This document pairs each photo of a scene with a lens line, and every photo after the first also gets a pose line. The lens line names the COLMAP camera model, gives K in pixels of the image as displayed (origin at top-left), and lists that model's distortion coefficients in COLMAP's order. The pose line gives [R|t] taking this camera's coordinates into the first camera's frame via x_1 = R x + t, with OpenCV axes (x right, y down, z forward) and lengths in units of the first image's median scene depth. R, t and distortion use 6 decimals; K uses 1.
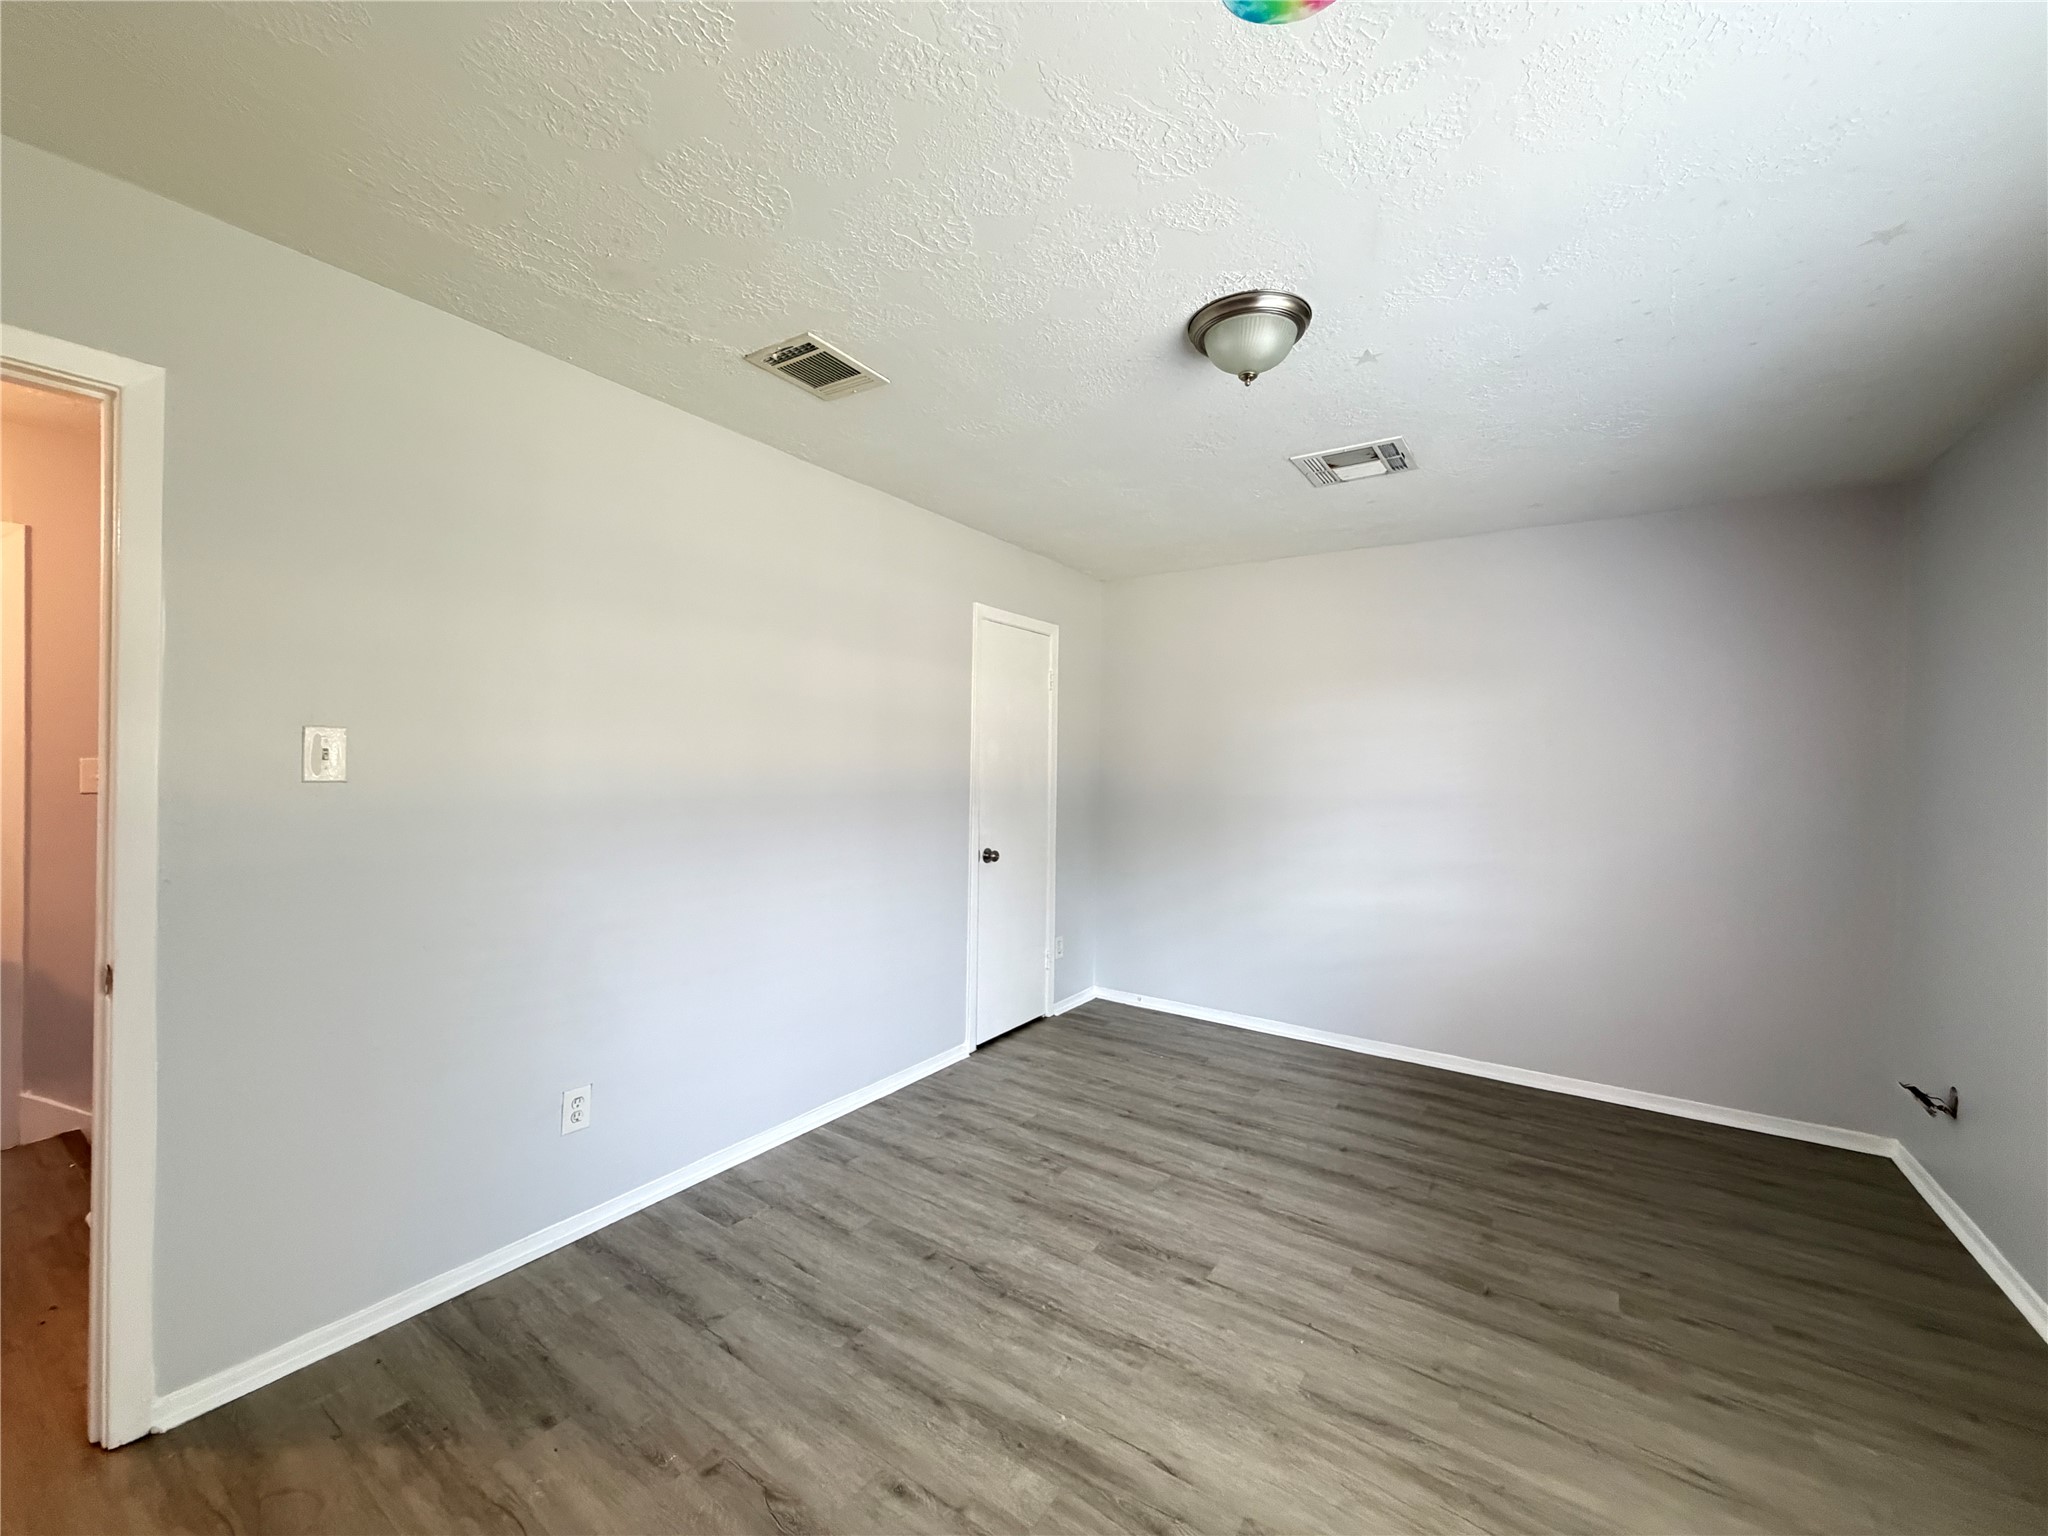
lens RADIAL K [[815.8, 0, 1016.1], [0, 815.8, 766.1], [0, 0, 1]] dist [0.001622, -0.000309]
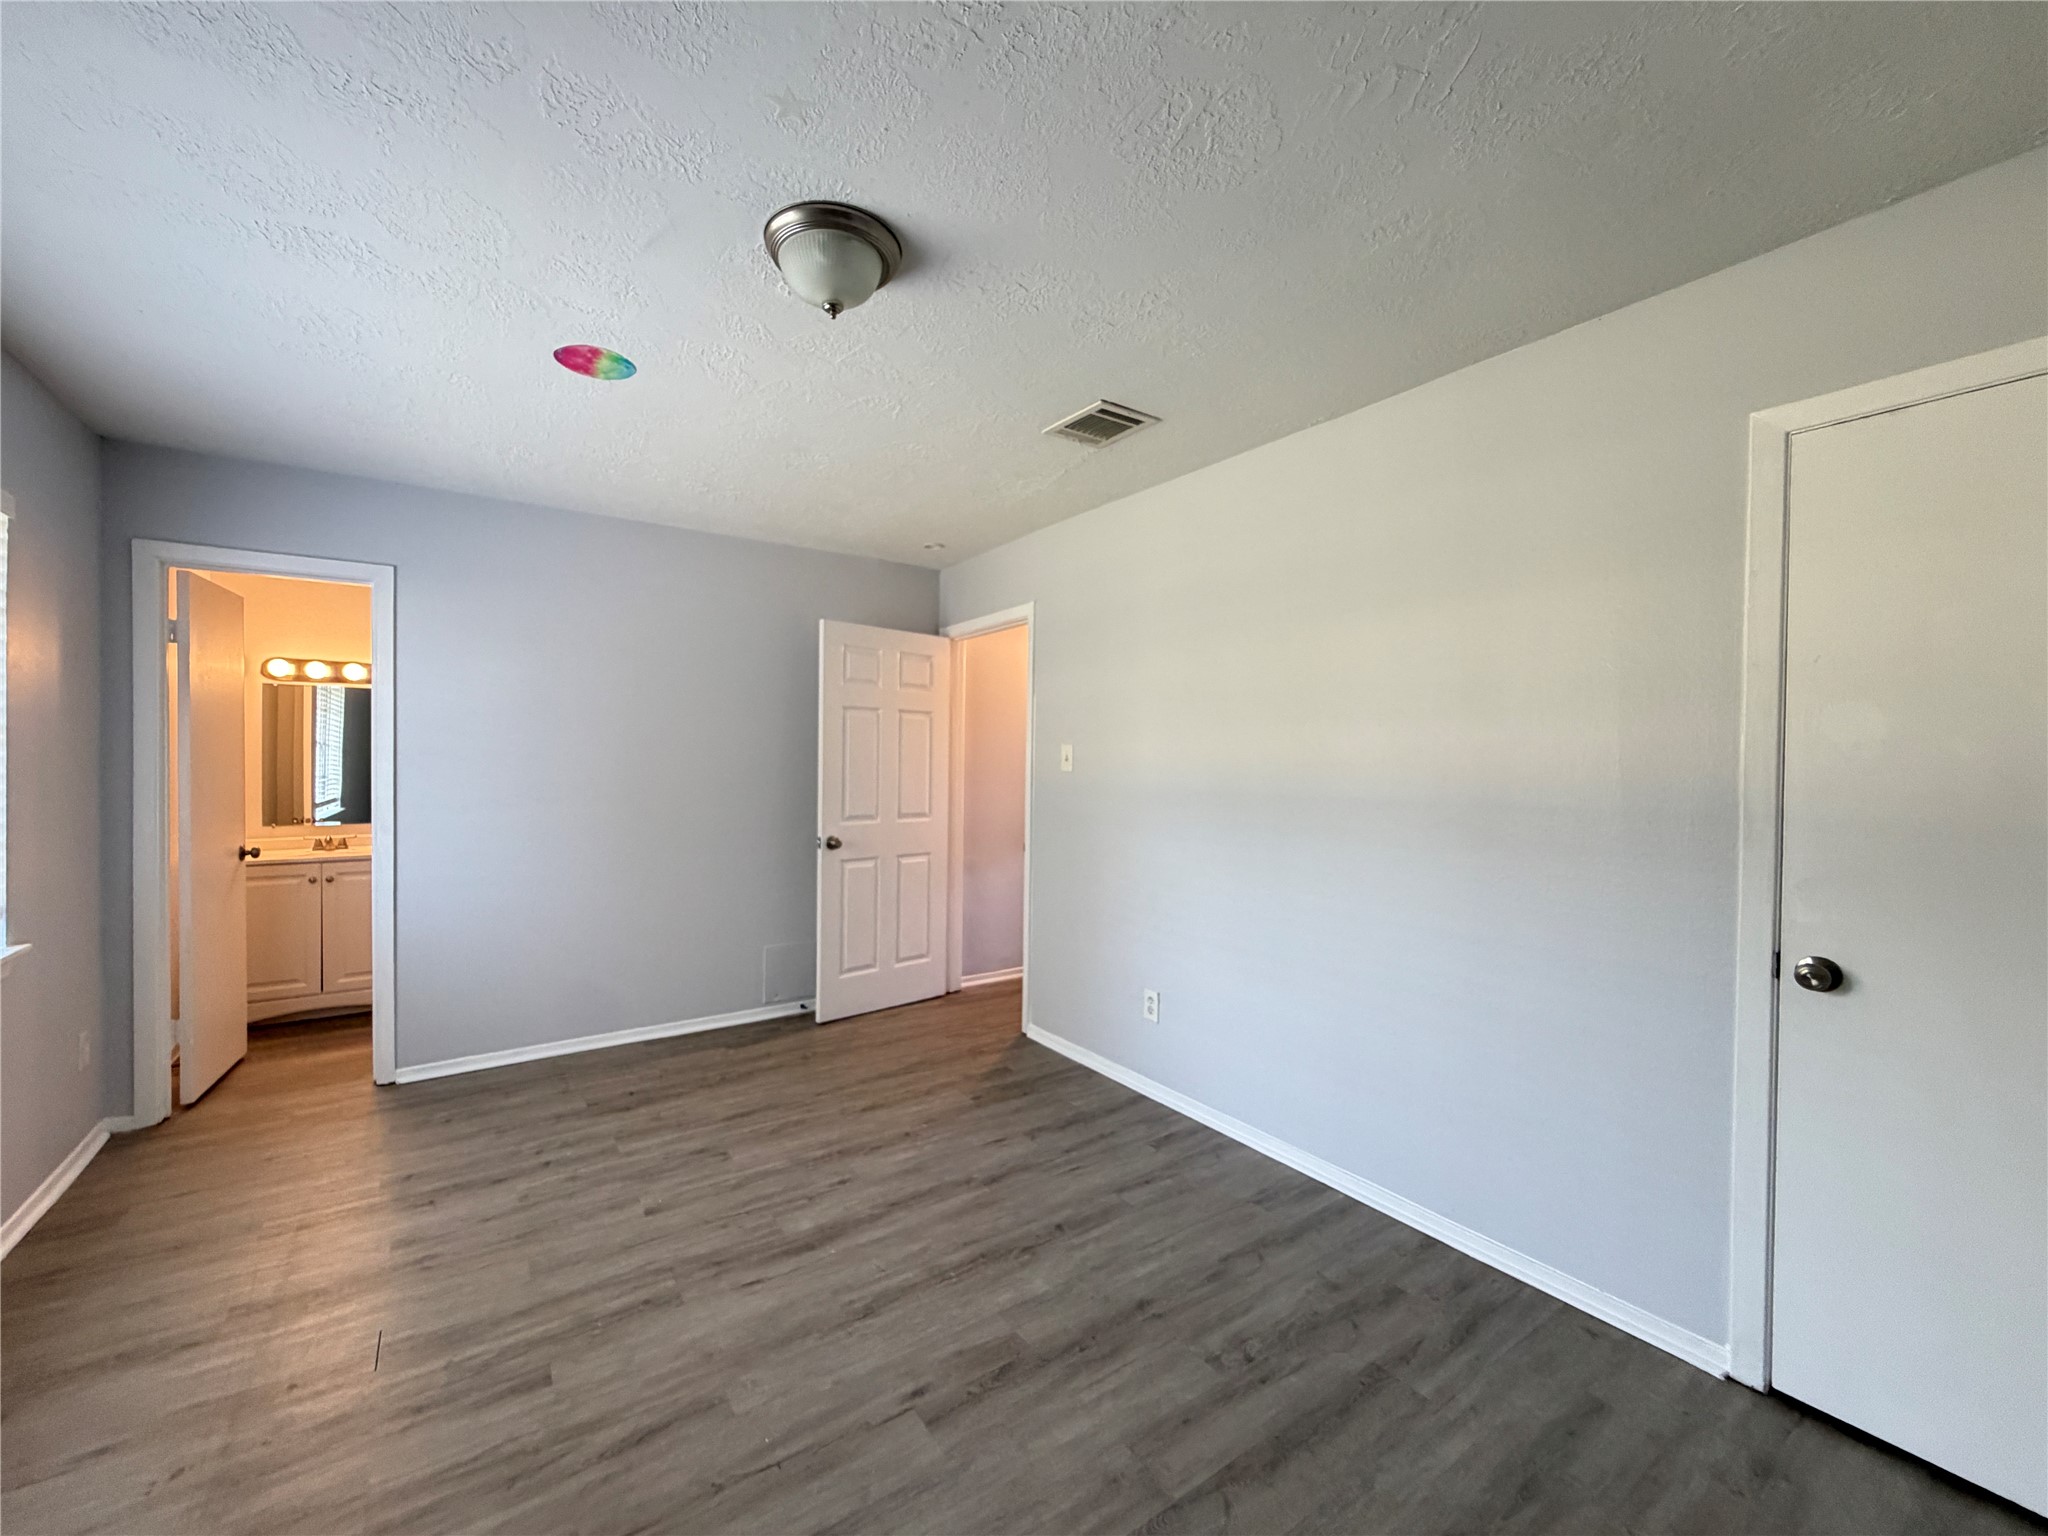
lens RADIAL K [[815.8, 0, 1018.2], [0, 815.8, 766.0], [0, 0, 1]] dist [0.001622, -0.000309]
pose [[-0.357747, -0.016227, -0.933678, 0.889815], [-0.018433, 0.999777, -0.010313, 0.021878], [0.933637, 0.013521, -0.357966, 1.301362]]
